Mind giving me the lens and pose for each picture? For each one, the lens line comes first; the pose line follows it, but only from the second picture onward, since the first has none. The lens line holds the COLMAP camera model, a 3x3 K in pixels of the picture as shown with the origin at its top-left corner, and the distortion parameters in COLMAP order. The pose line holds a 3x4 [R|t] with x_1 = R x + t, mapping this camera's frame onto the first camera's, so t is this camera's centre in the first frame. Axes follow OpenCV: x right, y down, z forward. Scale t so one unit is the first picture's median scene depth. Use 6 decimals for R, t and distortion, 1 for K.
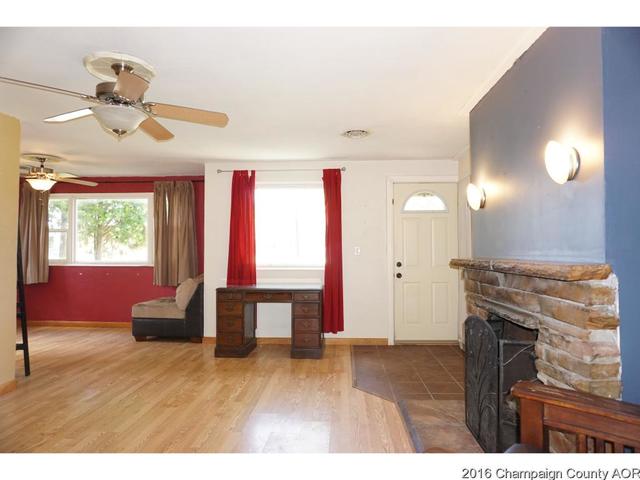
lens RADIAL K [[427.6, 0, 317.6], [0, 427.6, 243.5], [0, 0, 1]] dist [-0.045694, 0.031828]
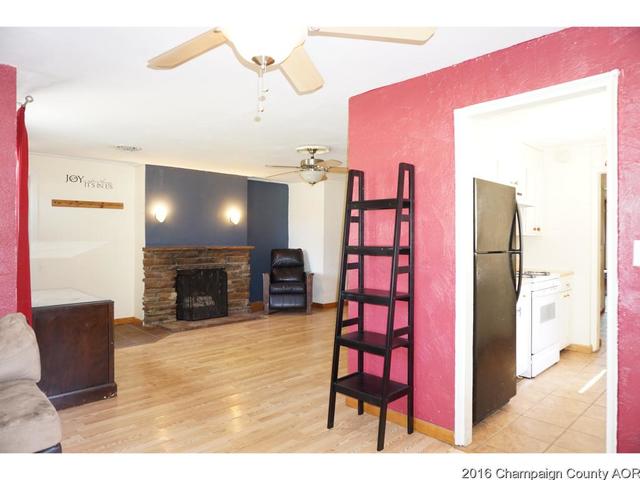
lens RADIAL K [[427.6, 0, 319.1], [0, 427.6, 242.9], [0, 0, 1]] dist [-0.045694, 0.031828]
pose [[-0.743025, -0.009285, 0.669199, -0.812544], [-0.015882, 0.999867, -0.003761, 0.006032], [-0.669075, -0.013423, -0.743074, 1.095599]]
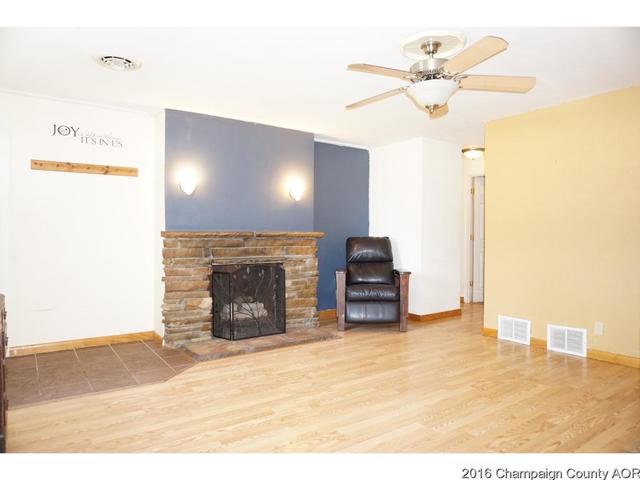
lens RADIAL K [[427.6, 0, 324.0], [0, 427.6, 238.1], [0, 0, 1]] dist [-0.045694, 0.031828]
pose [[-0.641683, -0.003208, 0.766963, -0.502719], [-0.015452, 0.999842, -0.008746, 0.034654], [-0.766814, -0.017464, -0.641632, 0.850891]]
